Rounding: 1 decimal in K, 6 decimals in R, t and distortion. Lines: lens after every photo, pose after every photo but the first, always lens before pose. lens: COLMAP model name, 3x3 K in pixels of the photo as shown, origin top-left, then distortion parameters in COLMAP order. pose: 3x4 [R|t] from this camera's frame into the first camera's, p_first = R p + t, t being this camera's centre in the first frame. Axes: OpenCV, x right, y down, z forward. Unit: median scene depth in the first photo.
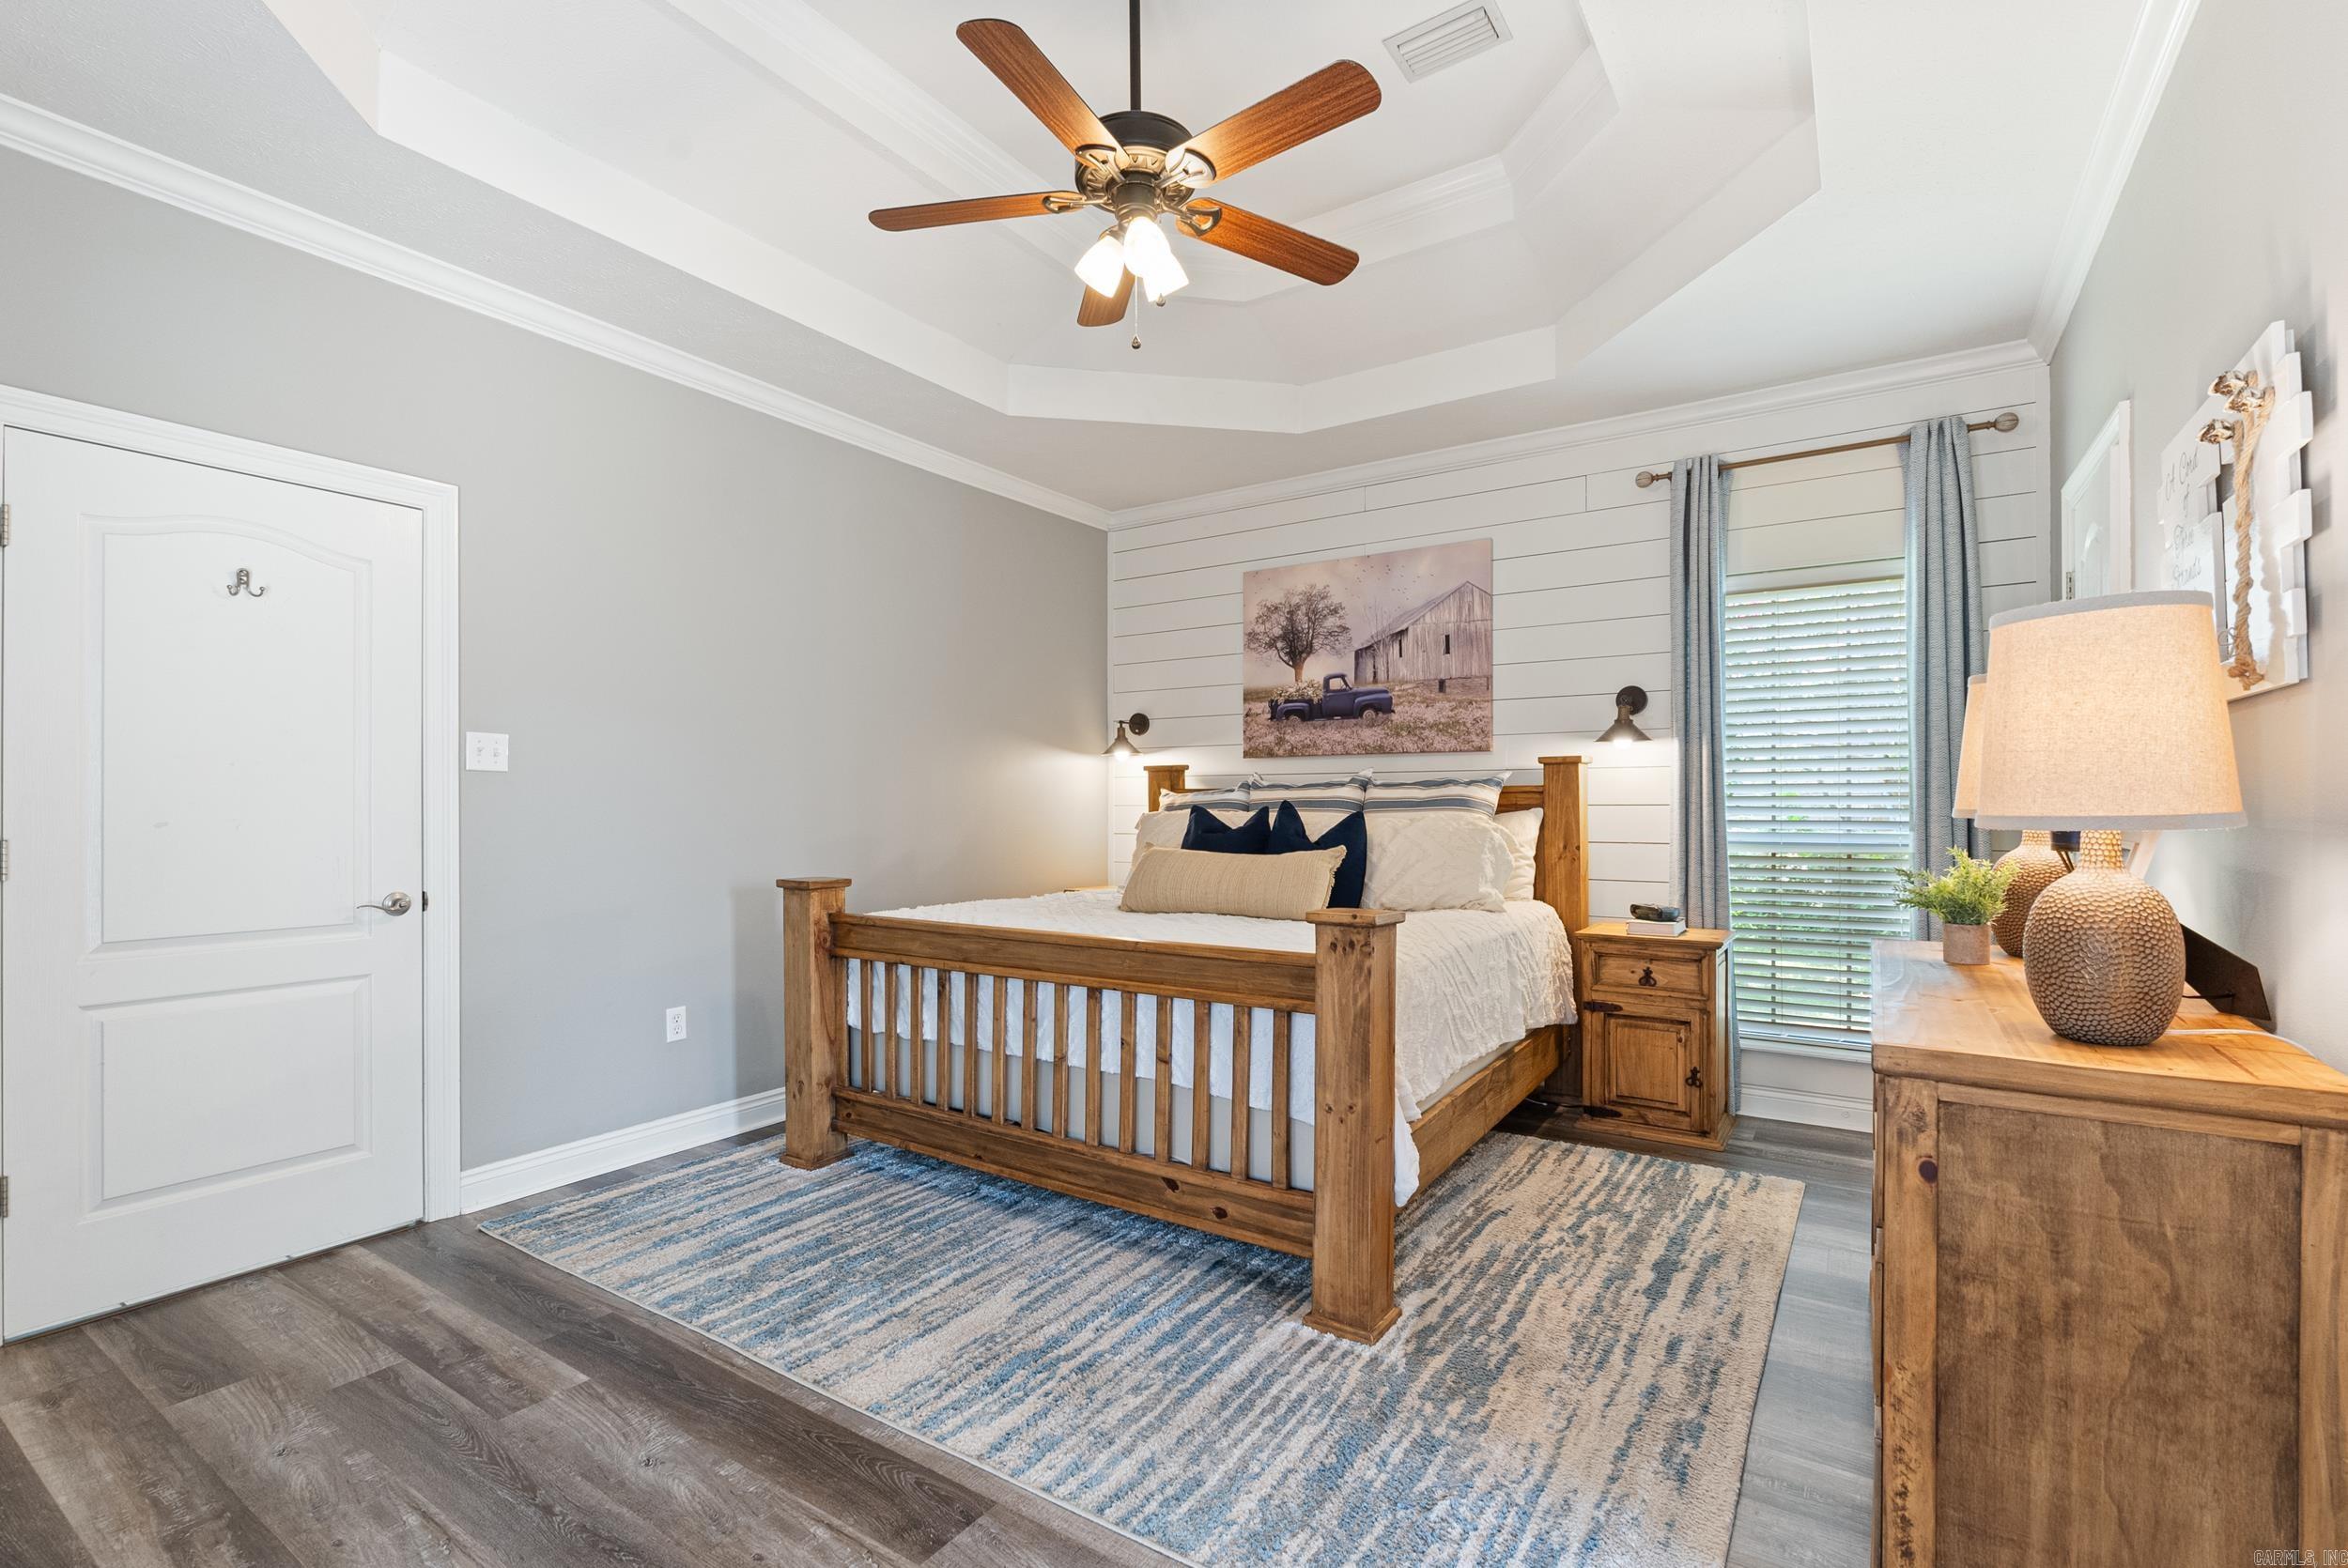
lens RADIAL K [[1041.4, 0, 1203.3], [0, 1041.4, 793.4], [0, 0, 1]] dist [-0.006715, -0.000198]
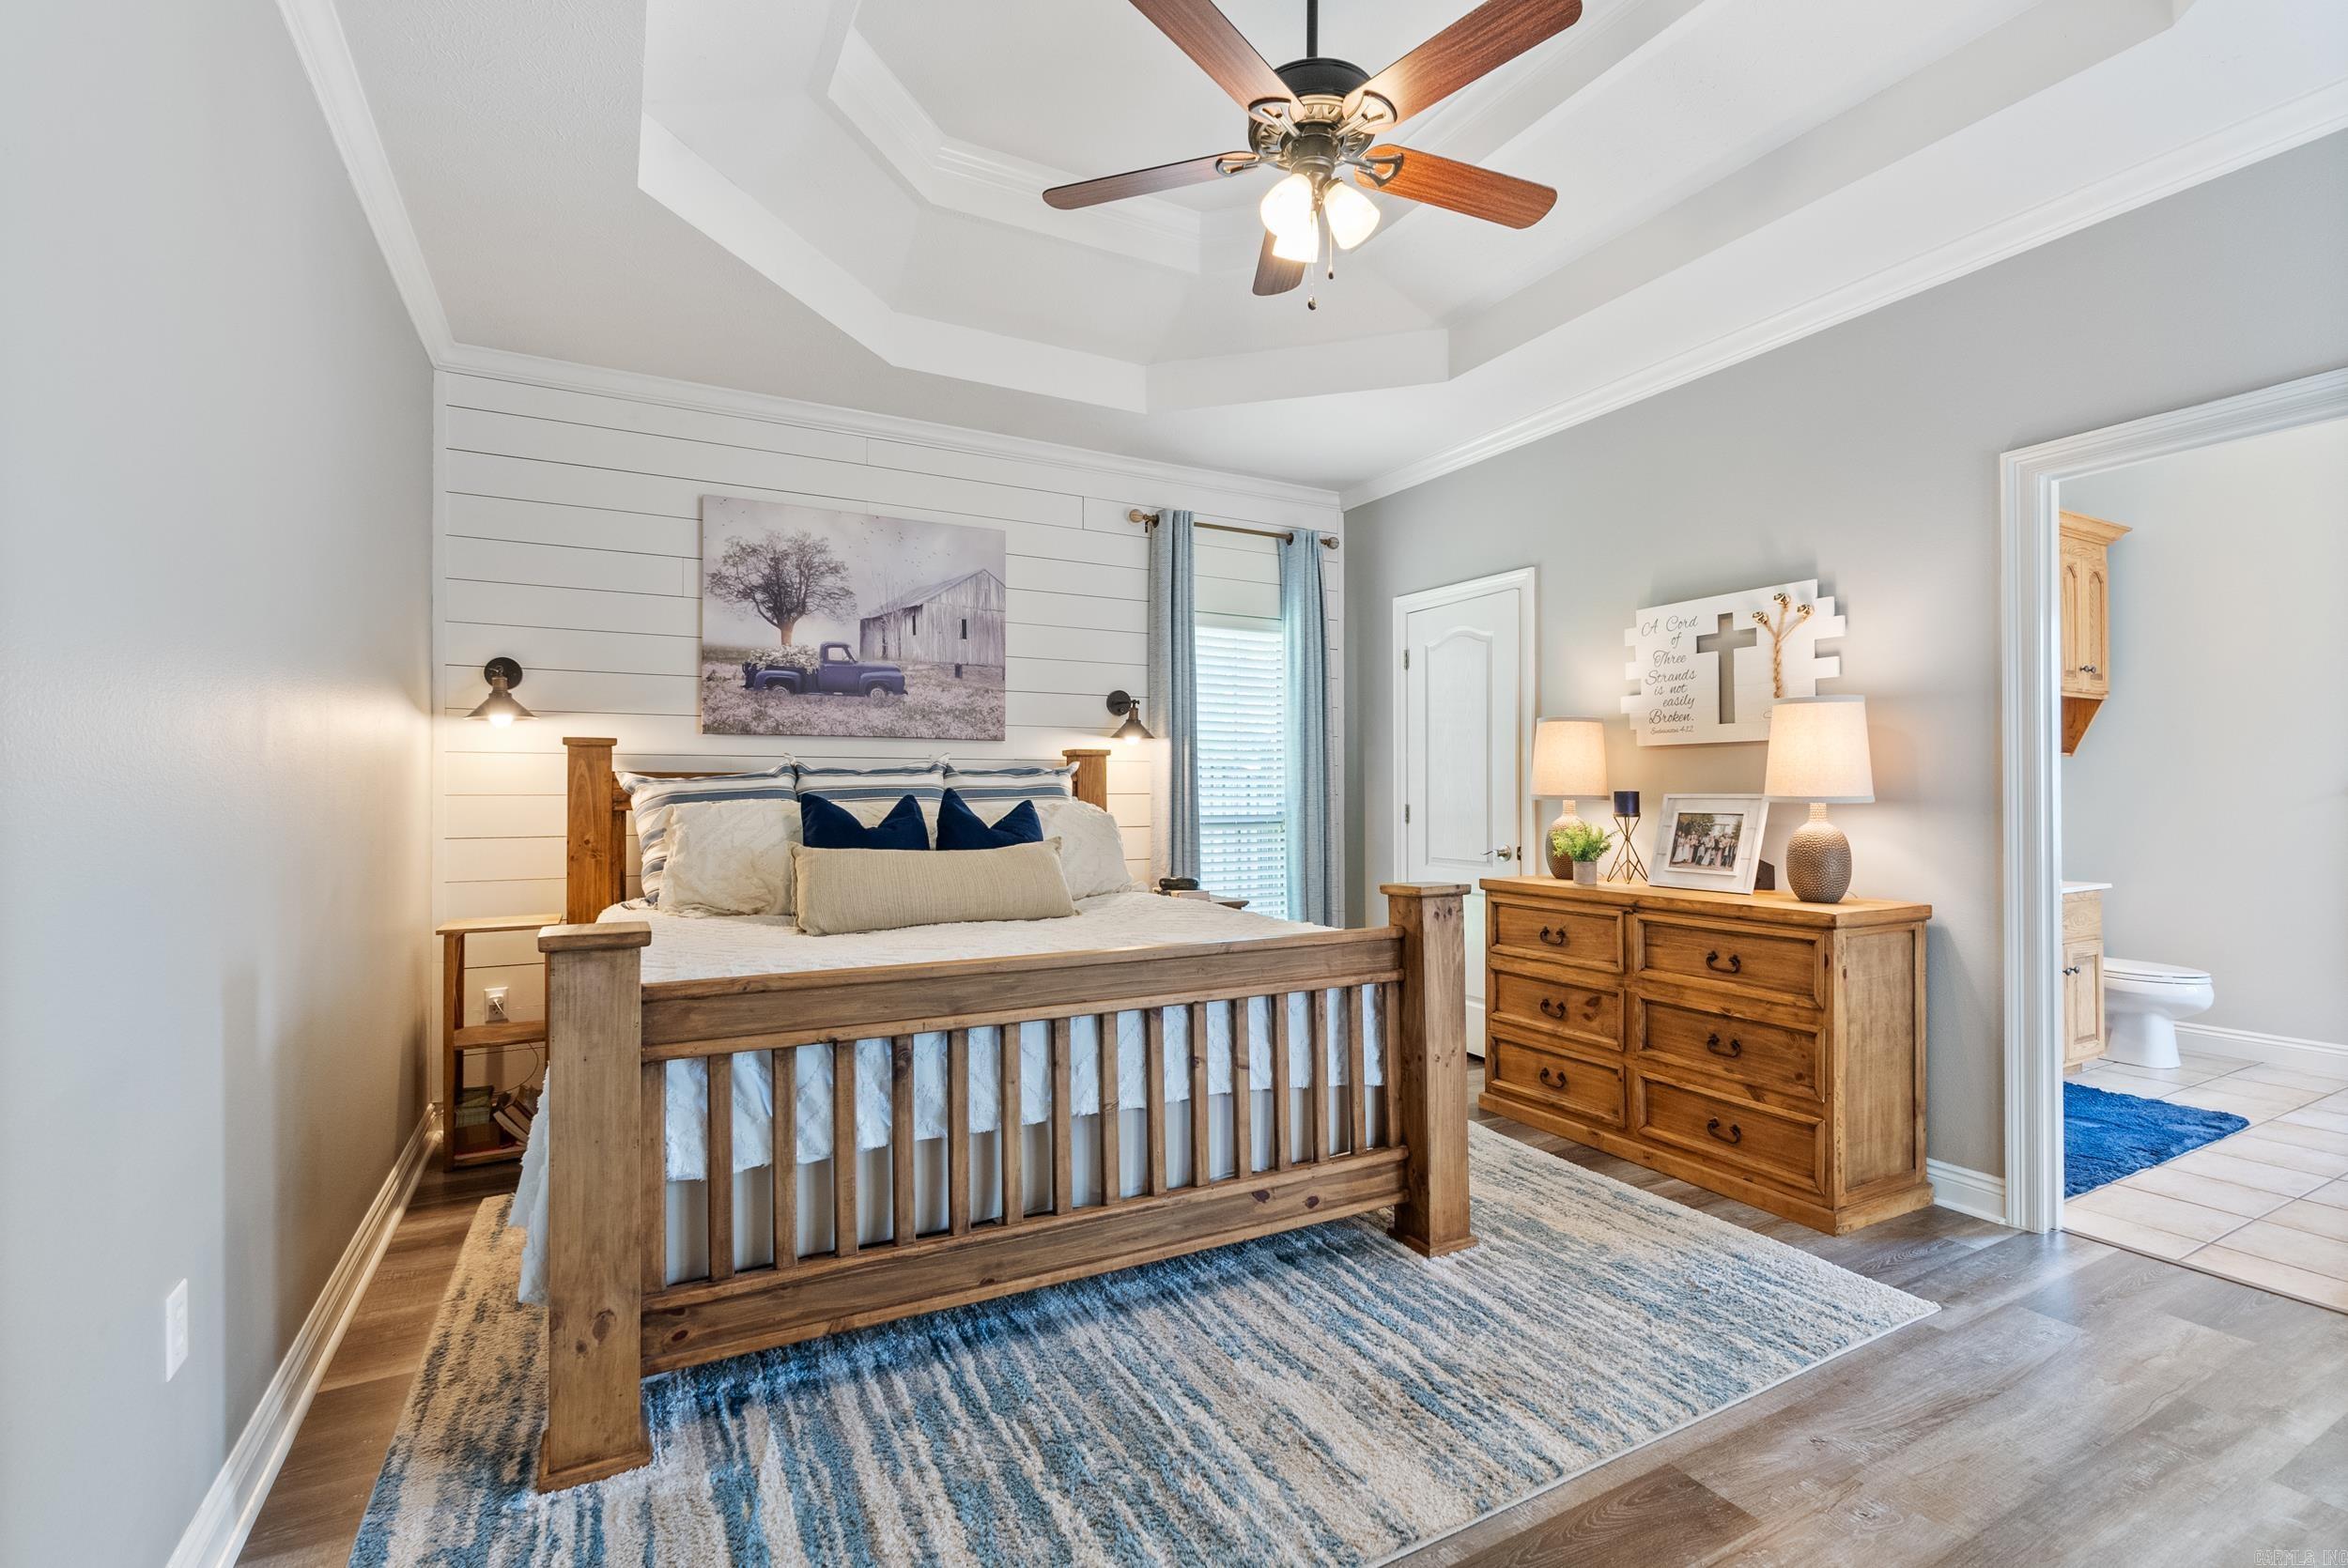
lens RADIAL K [[1038.7, 0, 1170.5], [0, 1038.7, 777.8], [0, 0, 1]] dist [-0.007822, 0.000060]
pose [[0.486861, 0.013786, 0.873371, -0.542695], [-0.007472, 0.999905, -0.011618, 0.006176], [-0.873448, -0.000870, 0.486917, 0.374573]]
